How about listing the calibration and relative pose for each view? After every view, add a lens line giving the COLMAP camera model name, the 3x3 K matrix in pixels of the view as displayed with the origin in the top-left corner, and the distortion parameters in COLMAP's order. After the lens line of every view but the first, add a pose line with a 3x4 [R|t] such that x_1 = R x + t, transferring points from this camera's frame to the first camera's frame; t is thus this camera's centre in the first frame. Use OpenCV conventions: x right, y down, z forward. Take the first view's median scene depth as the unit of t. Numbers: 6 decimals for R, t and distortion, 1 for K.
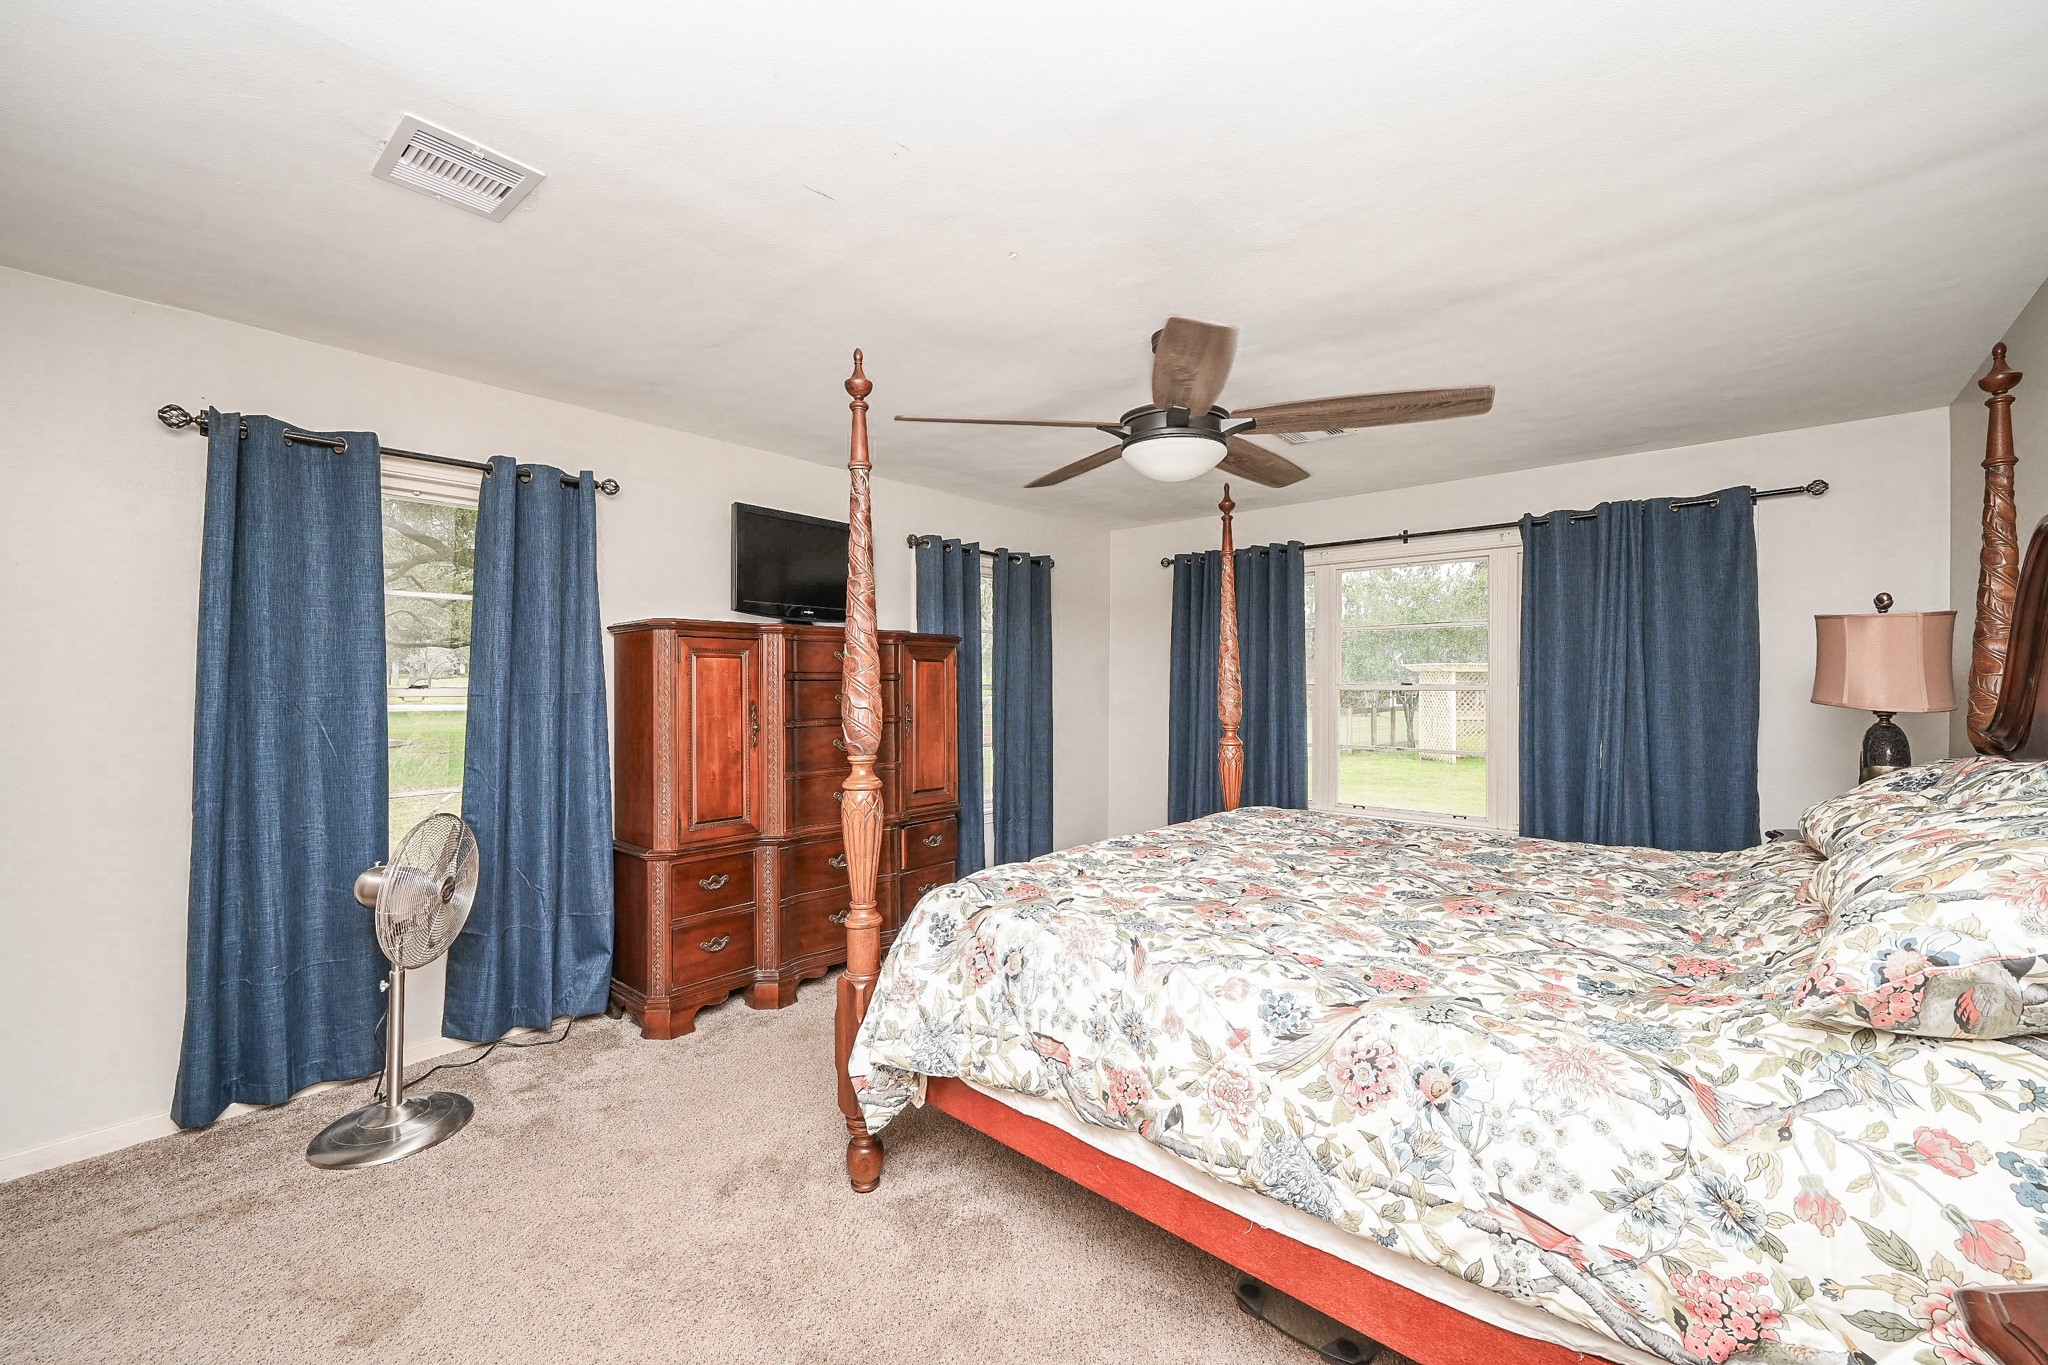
lens RADIAL K [[810.6, 0, 1024.0], [0, 810.6, 682.5], [0, 0, 1]] dist [-0.000220, 0.000062]
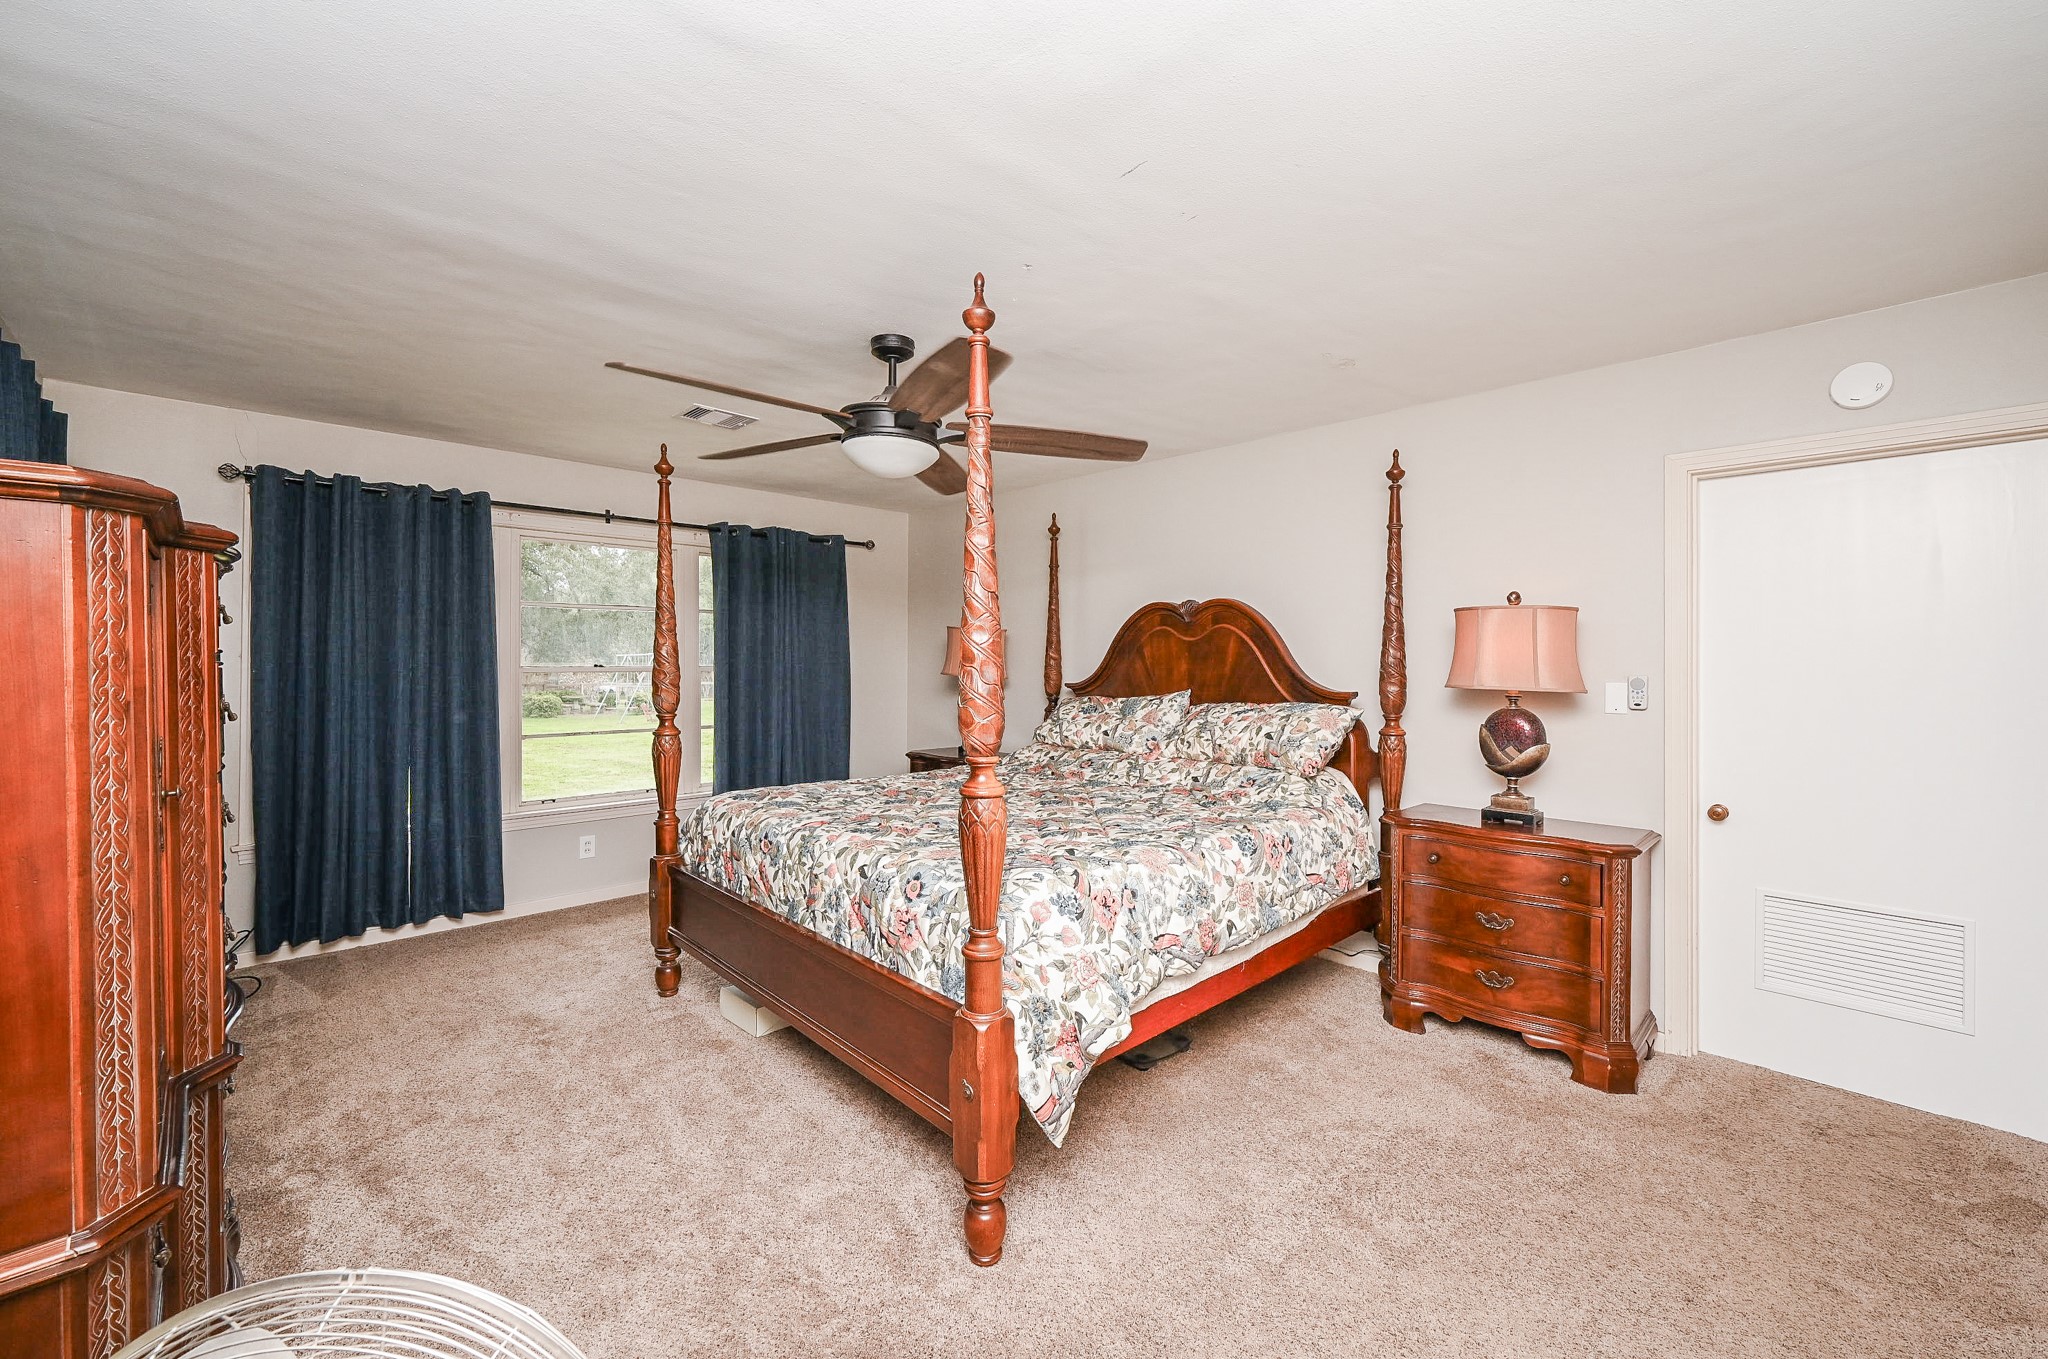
lens RADIAL K [[828.9, 0, 1013.6], [0, 828.9, 665.6], [0, 0, 1]] dist [0.000266, 0.000260]
pose [[0.079007, -0.008275, 0.996840, -1.062070], [0.000531, 0.999966, 0.008259, -0.012462], [-0.996874, -0.000123, 0.079009, 0.899173]]
